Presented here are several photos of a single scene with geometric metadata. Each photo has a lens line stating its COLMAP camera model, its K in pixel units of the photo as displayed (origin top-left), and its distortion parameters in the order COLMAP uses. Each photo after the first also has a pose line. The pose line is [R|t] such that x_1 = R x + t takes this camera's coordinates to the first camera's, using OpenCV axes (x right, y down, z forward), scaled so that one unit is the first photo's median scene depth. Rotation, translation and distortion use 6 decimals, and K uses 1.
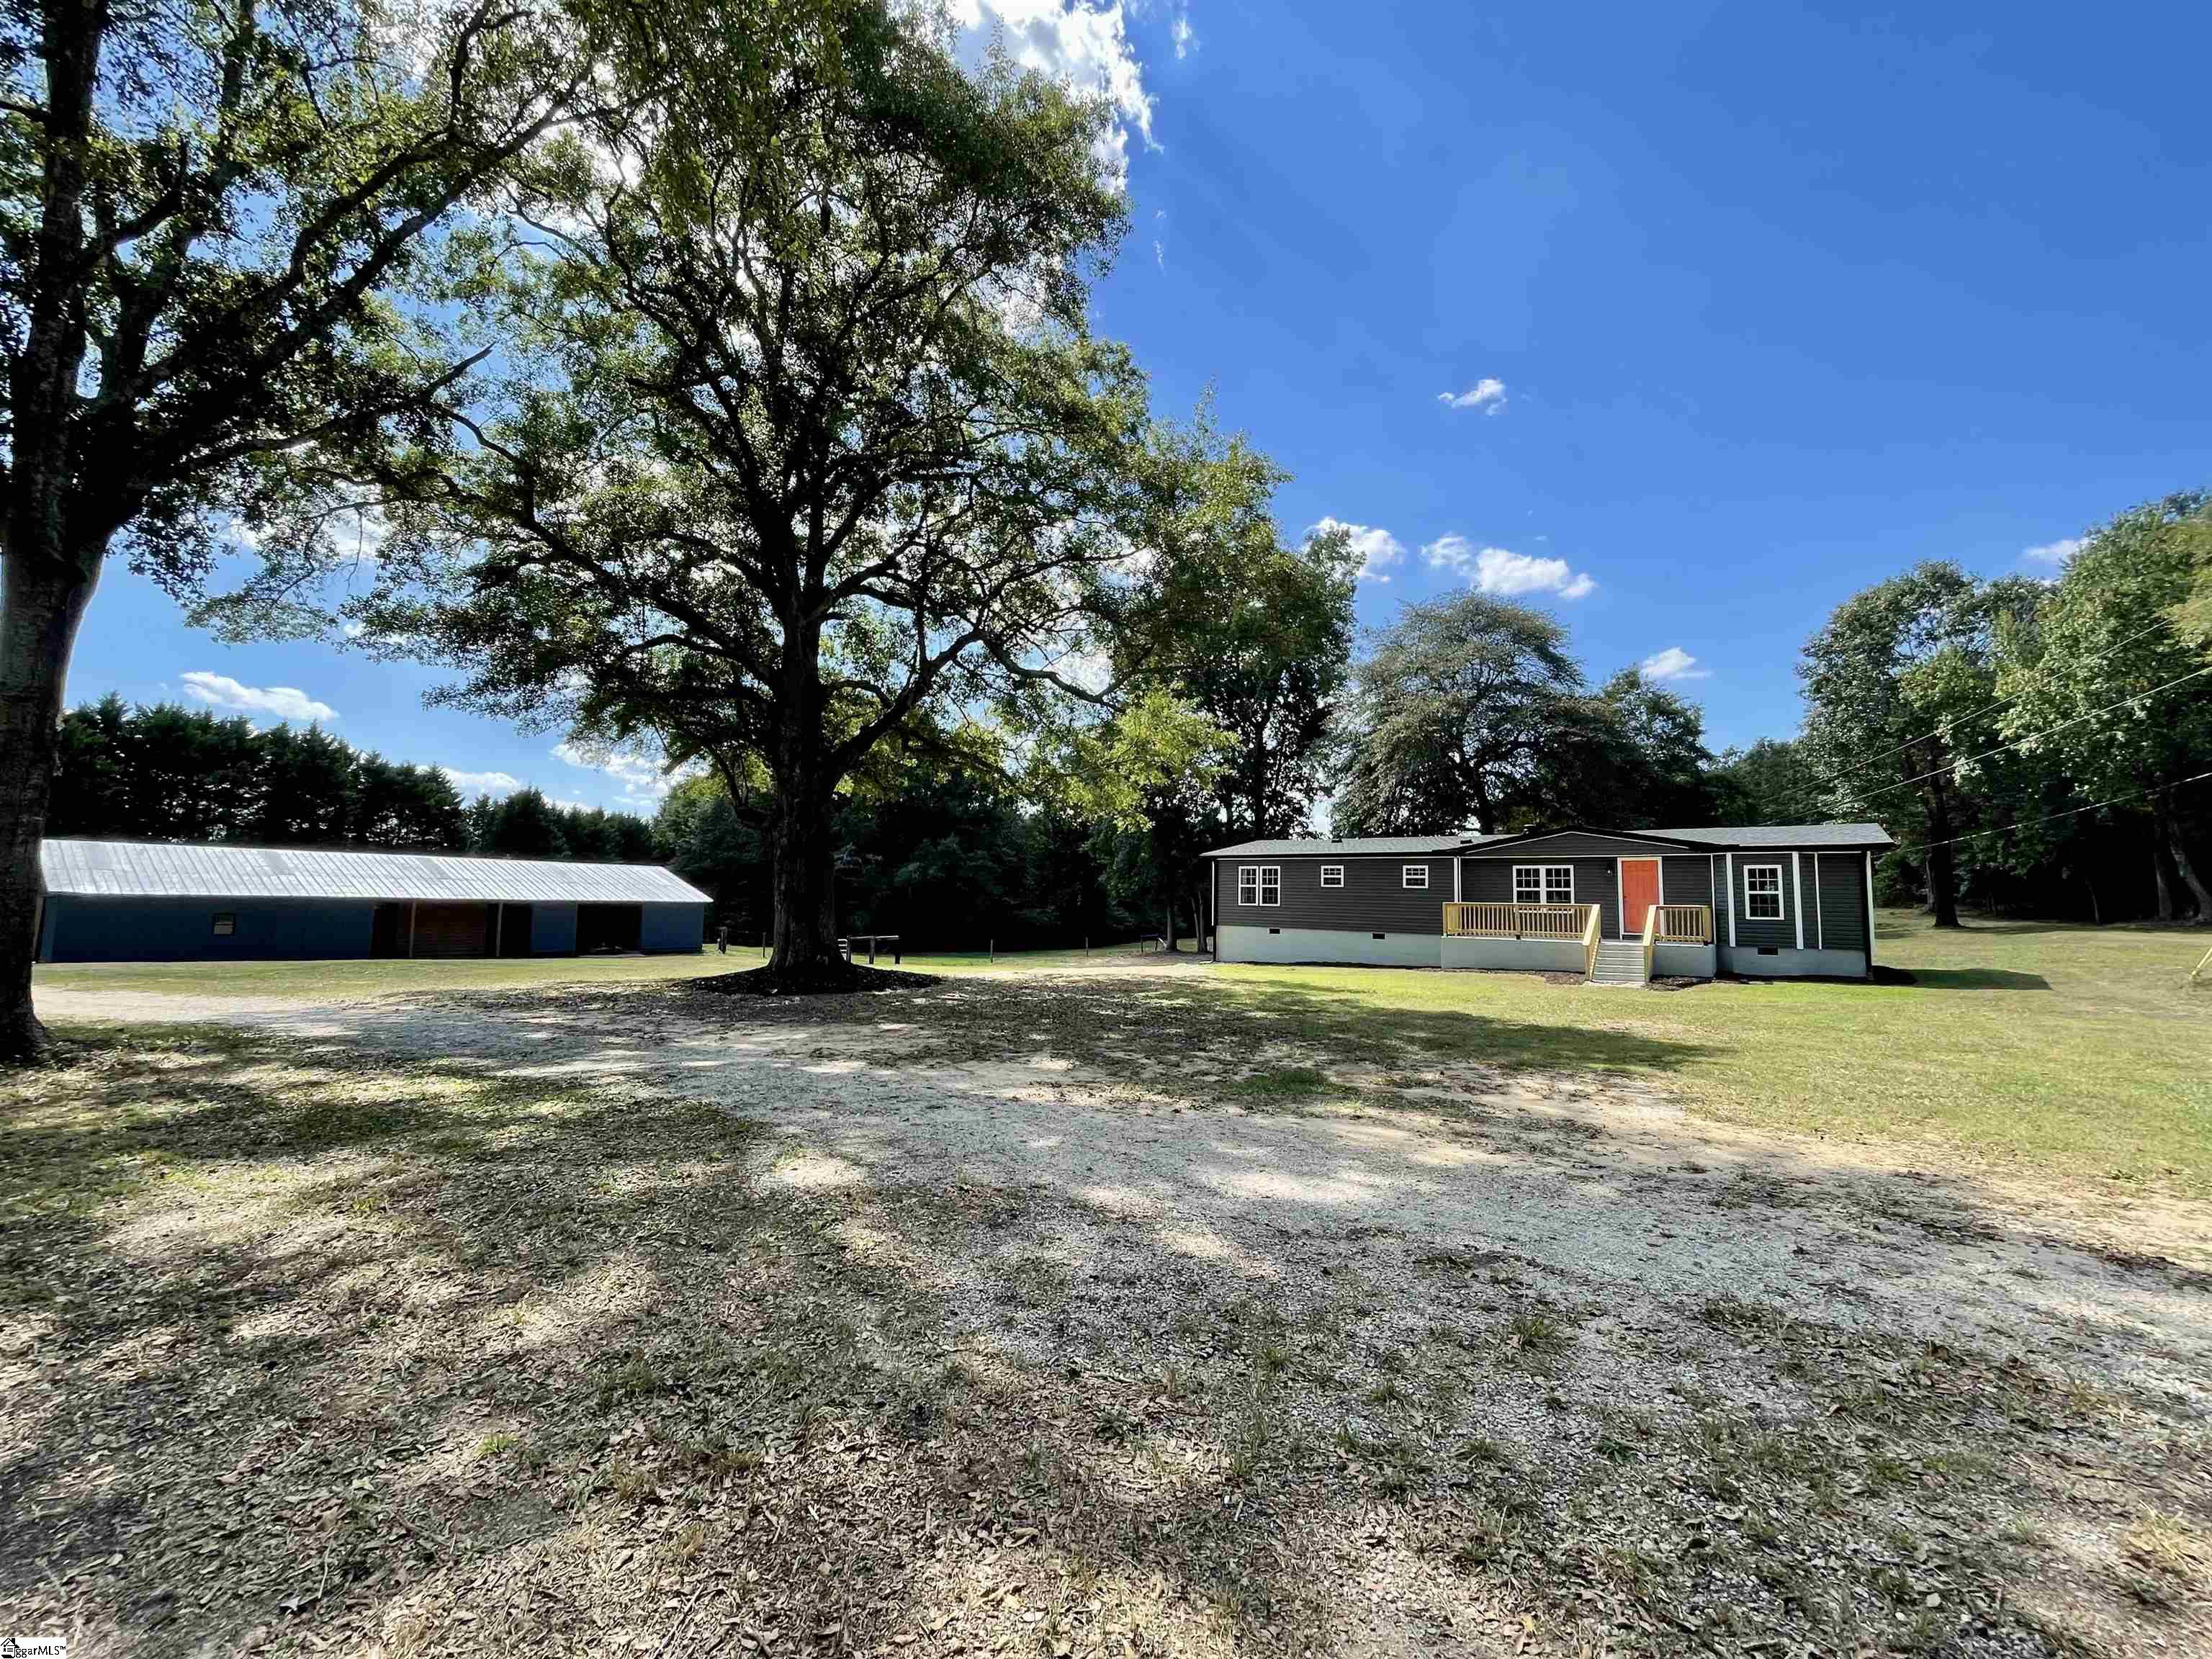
lens RADIAL K [[890.0, 0, 1097.1], [0, 890.0, 835.5], [0, 0, 1]] dist [0.002907, 0.000003]
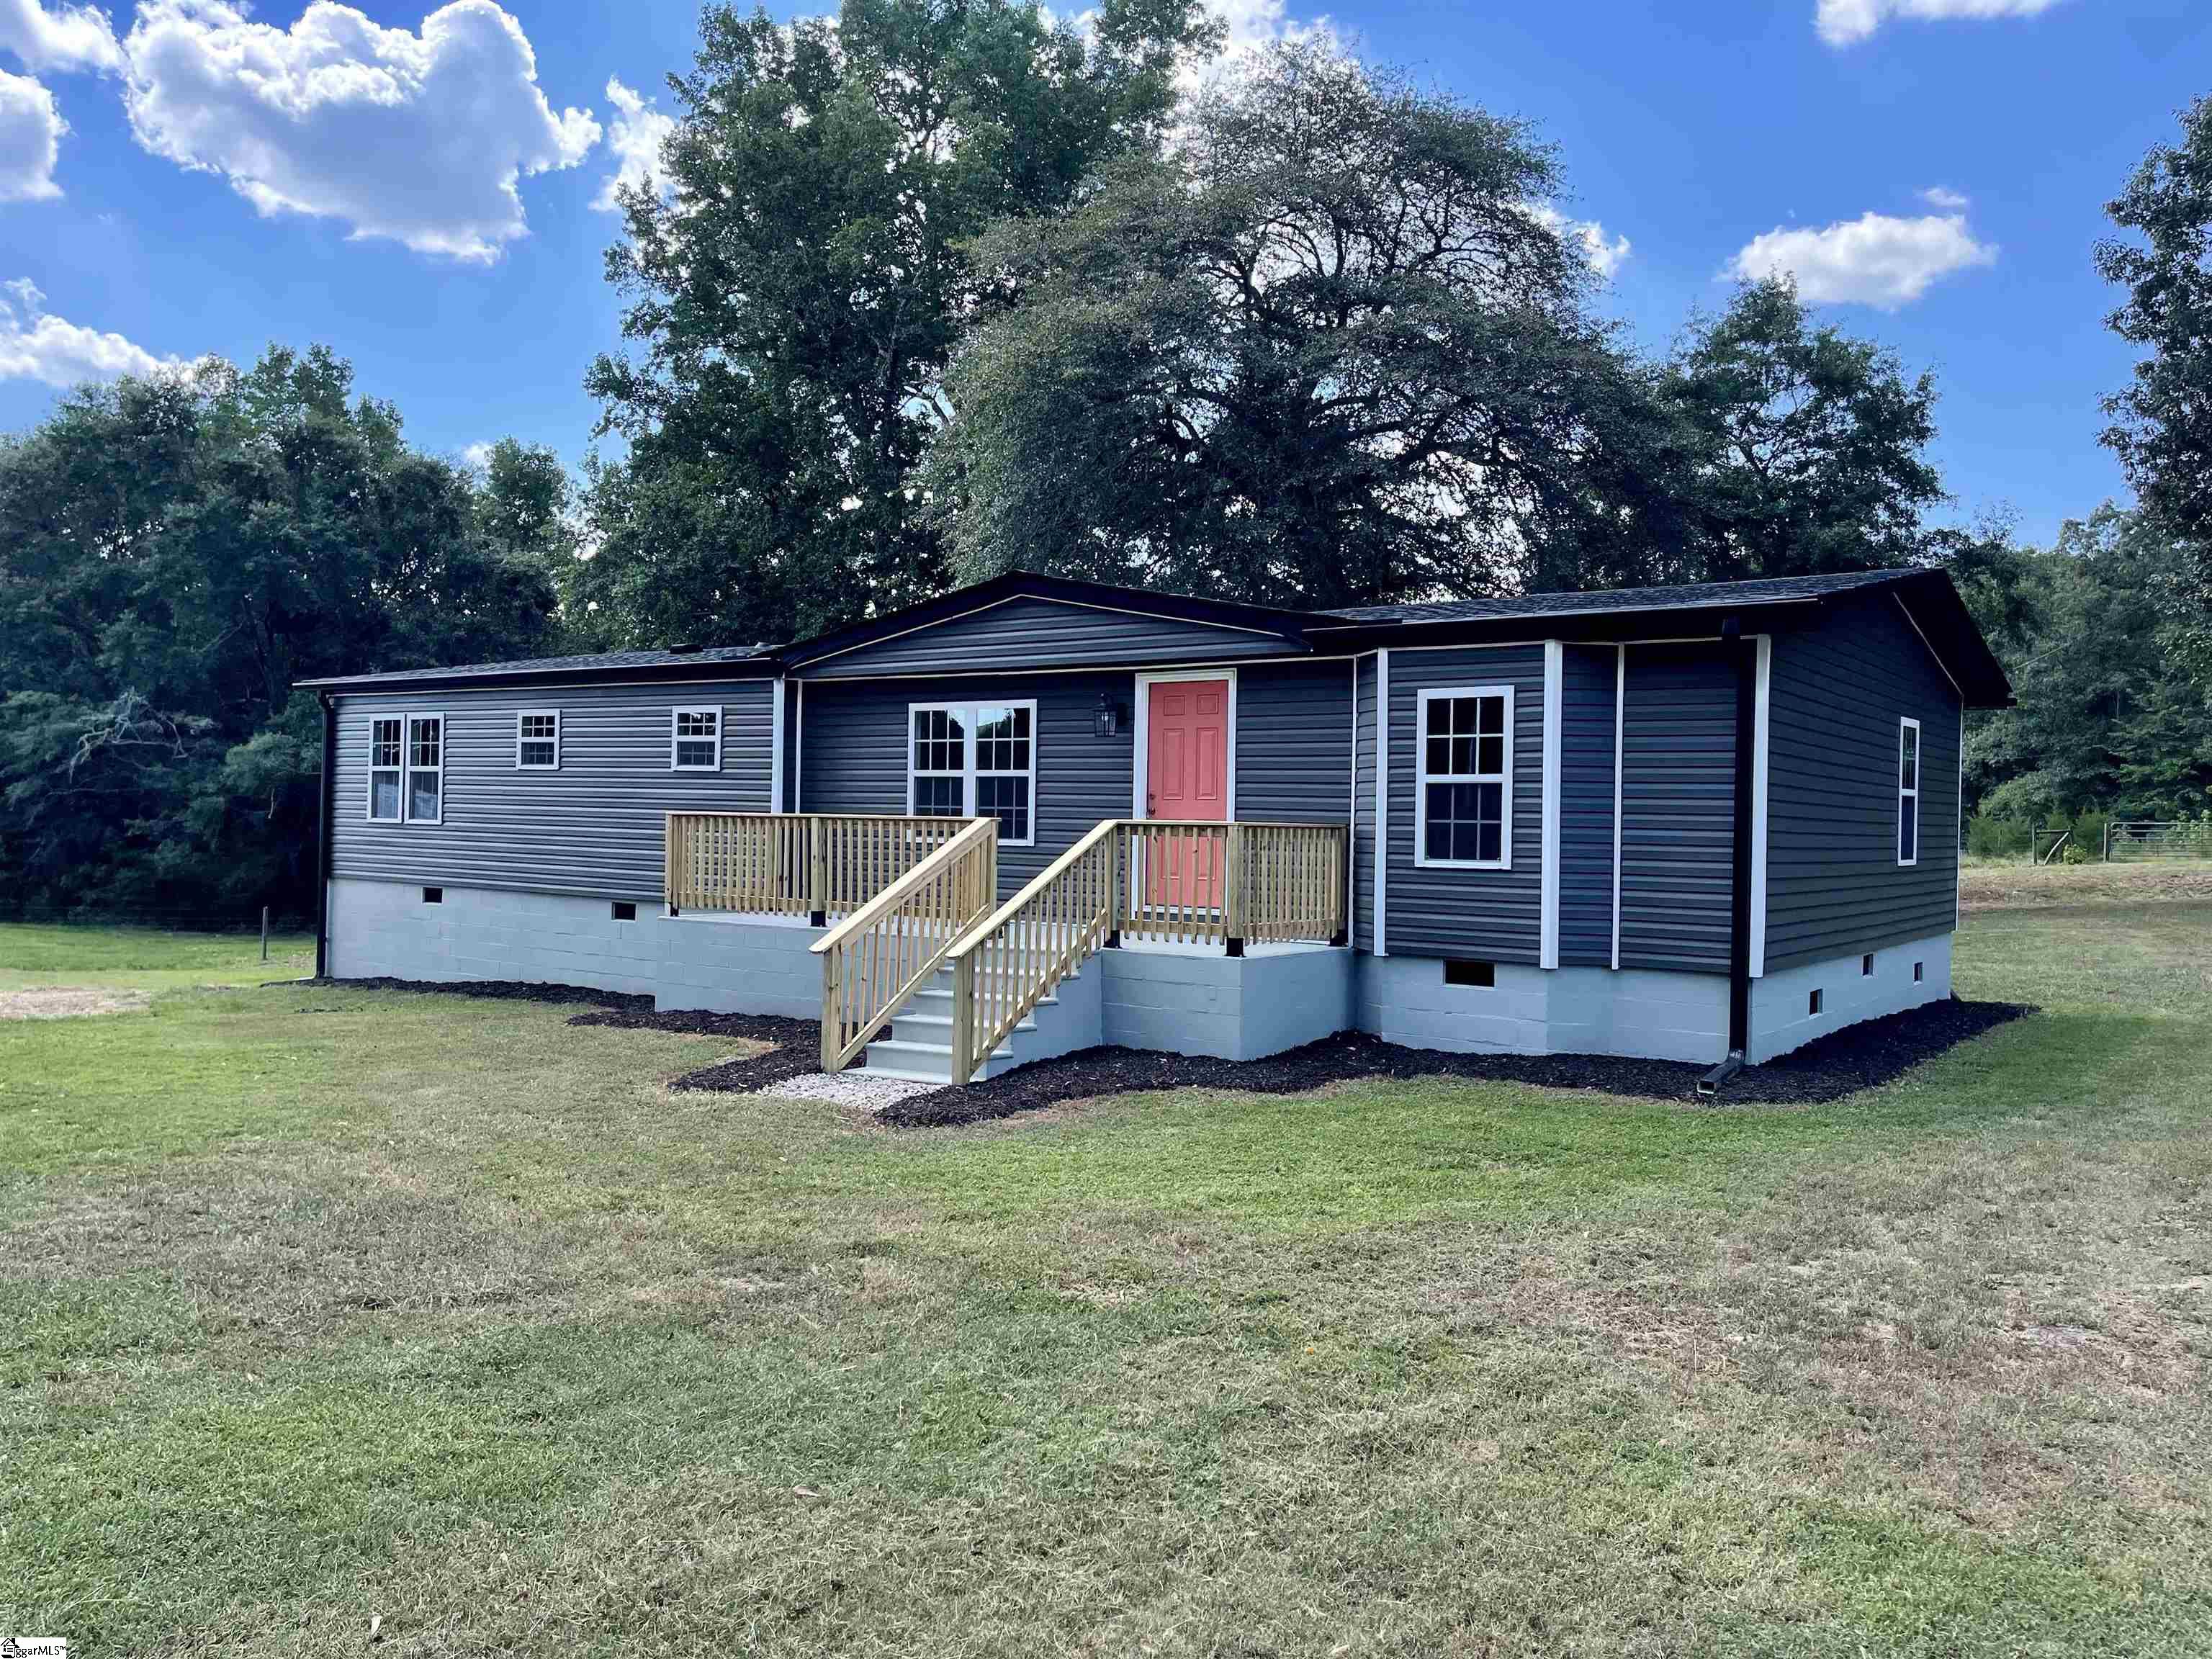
lens RADIAL K [[1695.2, 0, 1106.5], [0, 1695.2, 824.1], [0, 0, 1]] dist [0.012126, -0.015301]
pose [[0.999769, 0.008364, 0.019805, 0.281045], [-0.009657, 0.997765, 0.066122, 0.019445], [-0.019208, -0.066298, 0.997615, 0.197505]]
